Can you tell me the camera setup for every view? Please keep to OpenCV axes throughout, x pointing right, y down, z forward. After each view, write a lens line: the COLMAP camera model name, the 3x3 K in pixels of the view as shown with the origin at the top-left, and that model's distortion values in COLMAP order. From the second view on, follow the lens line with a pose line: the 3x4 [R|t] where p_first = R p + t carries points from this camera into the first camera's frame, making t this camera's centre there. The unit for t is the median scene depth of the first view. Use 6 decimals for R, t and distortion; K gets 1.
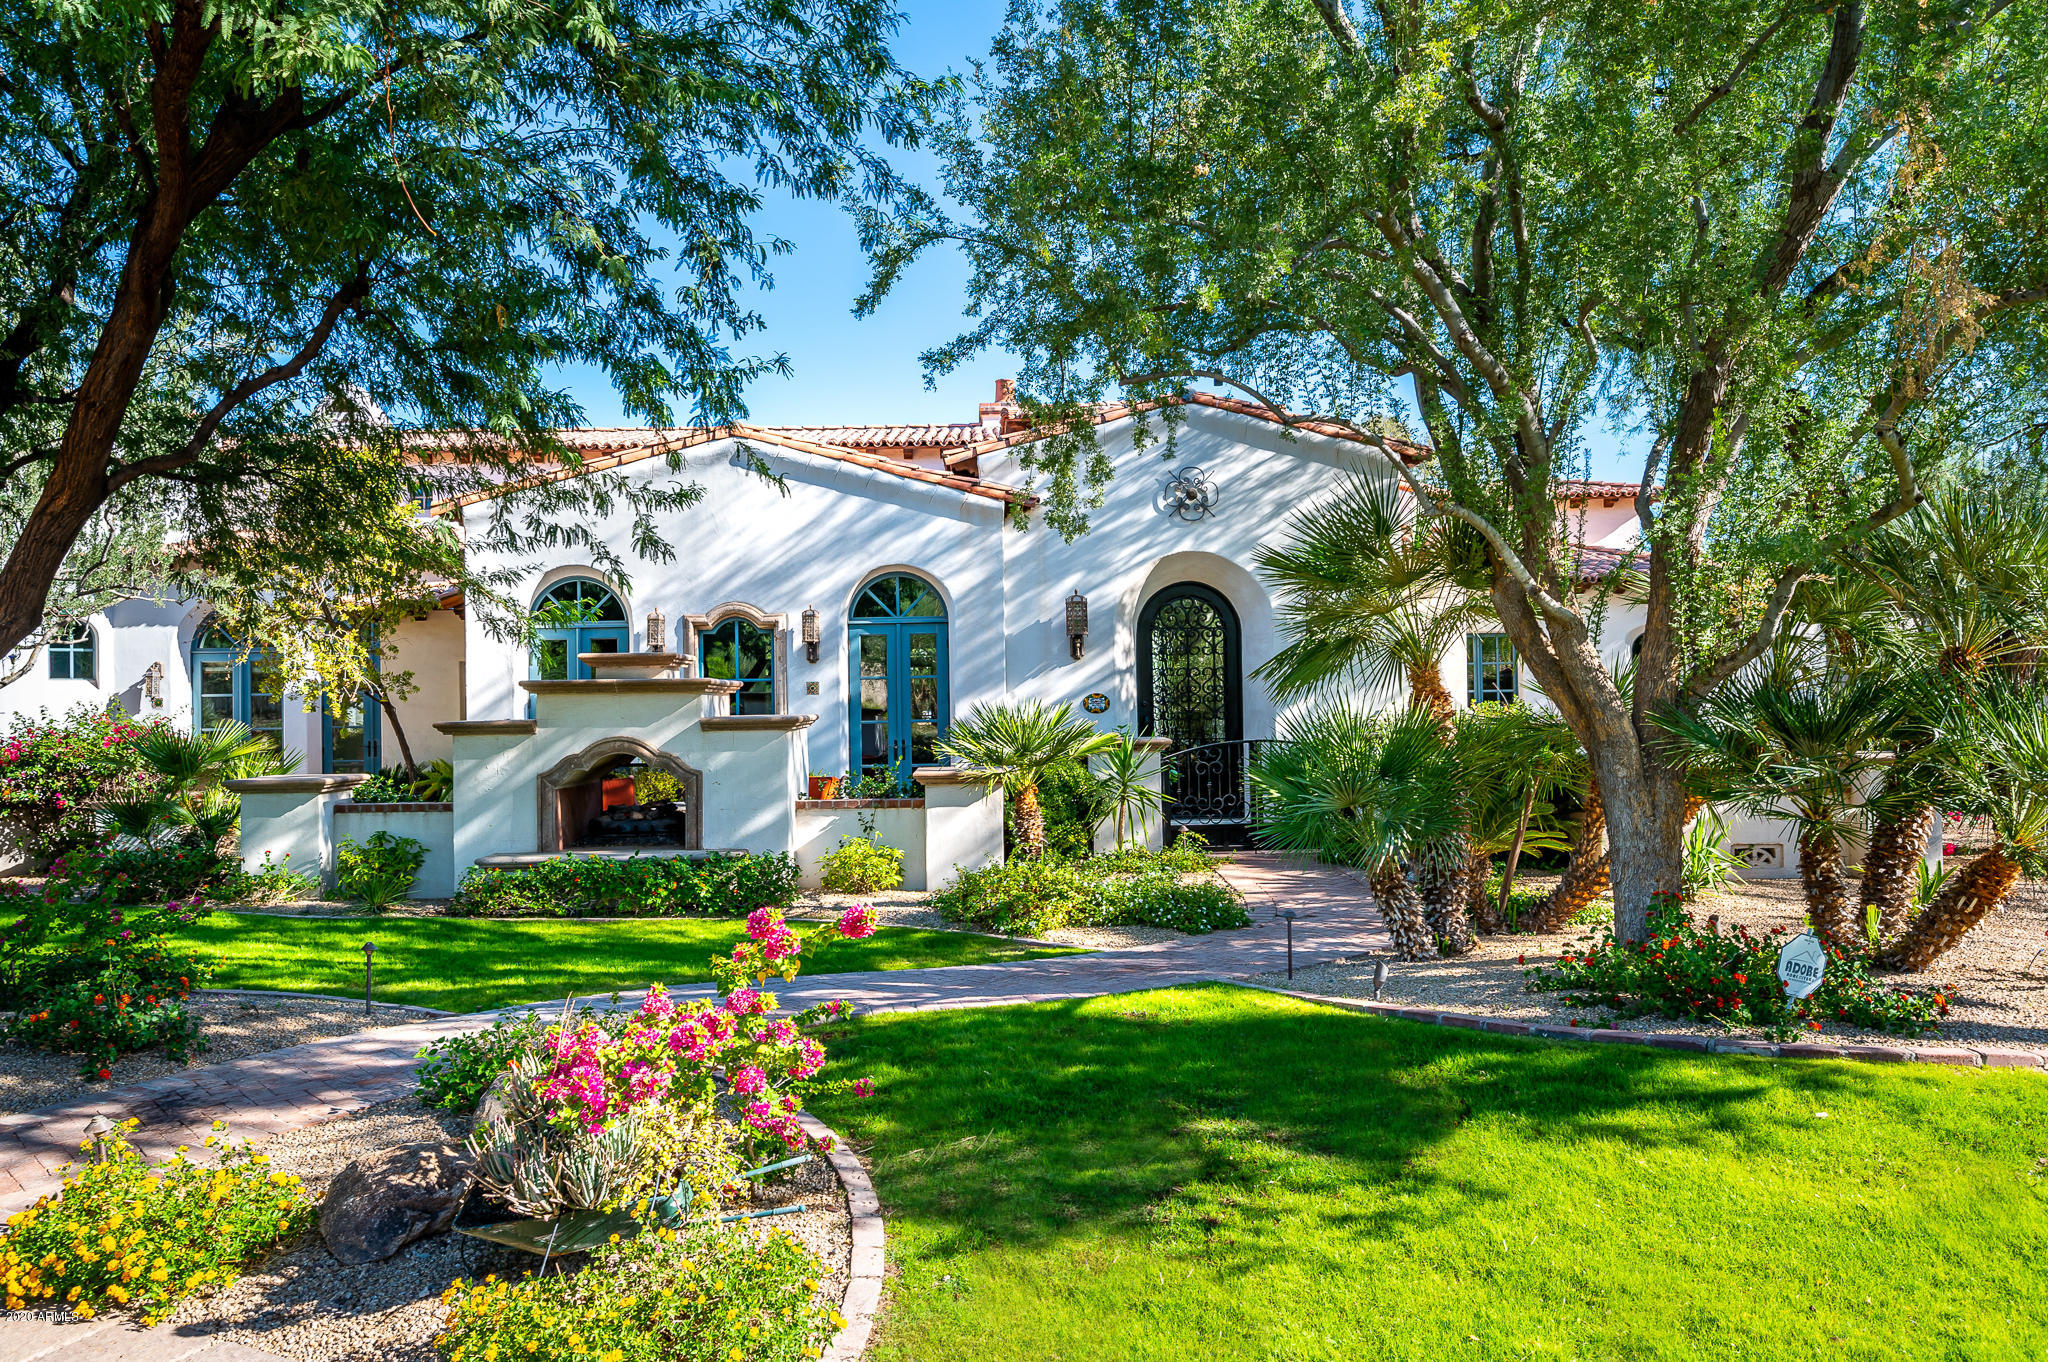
lens RADIAL K [[1403.6, 0, 1033.8], [0, 1403.6, 664.5], [0, 0, 1]] dist [0.009704, 0.005325]
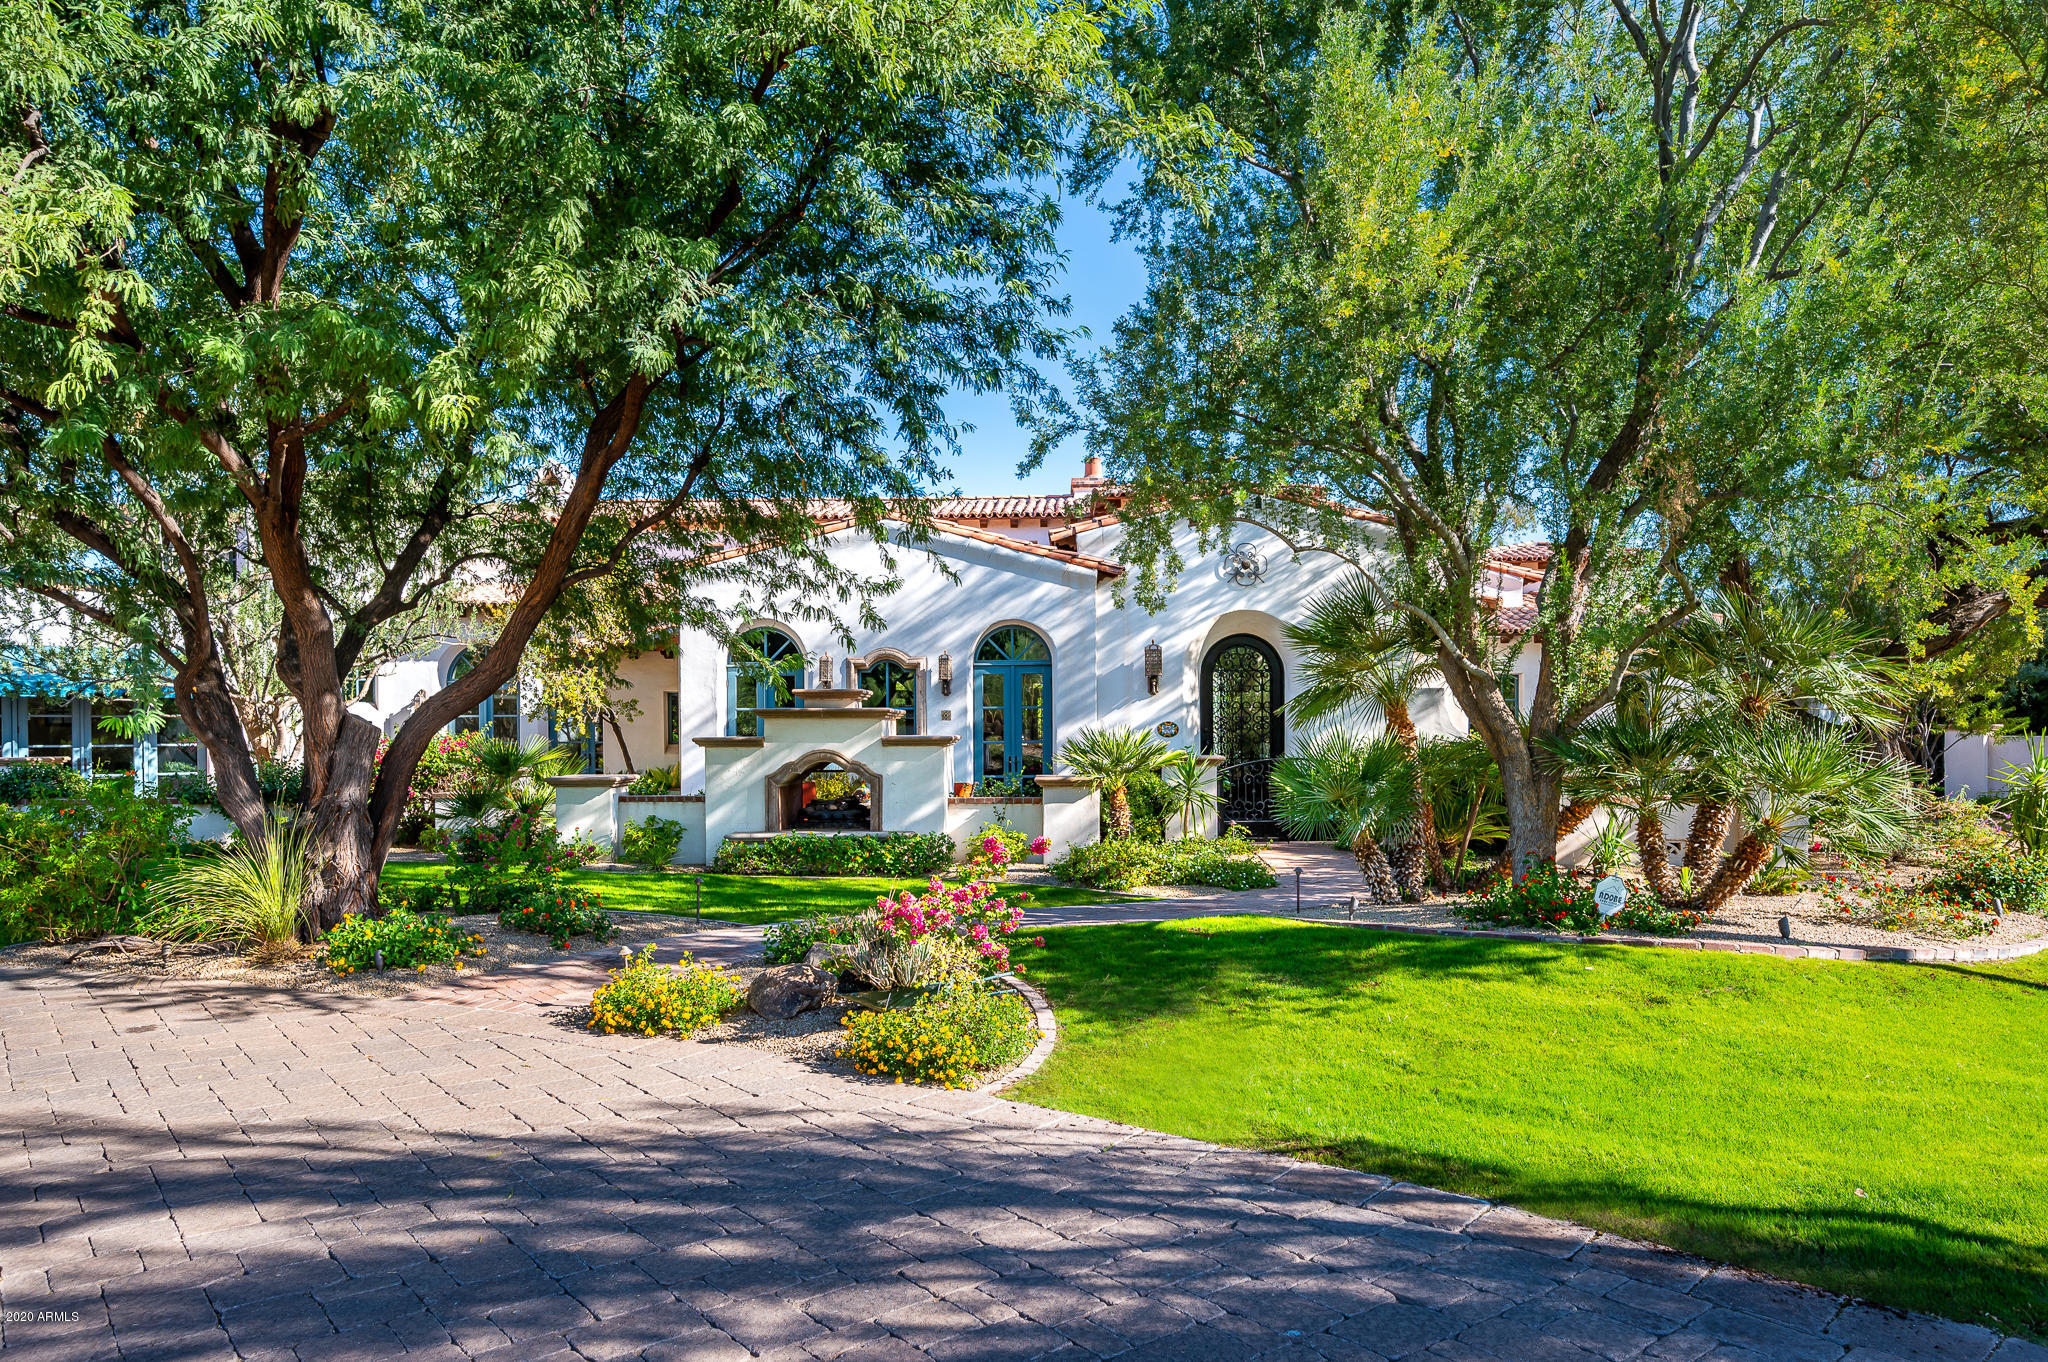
lens RADIAL K [[1306.9, 0, 1010.6], [0, 1306.9, 734.1], [0, 0, 1]] dist [0.023576, 0.000374]
pose [[0.997305, 0.010850, -0.072559, -0.011748], [-0.008572, 0.999463, 0.031629, -0.004462], [0.072863, -0.030921, 0.996862, -0.195247]]
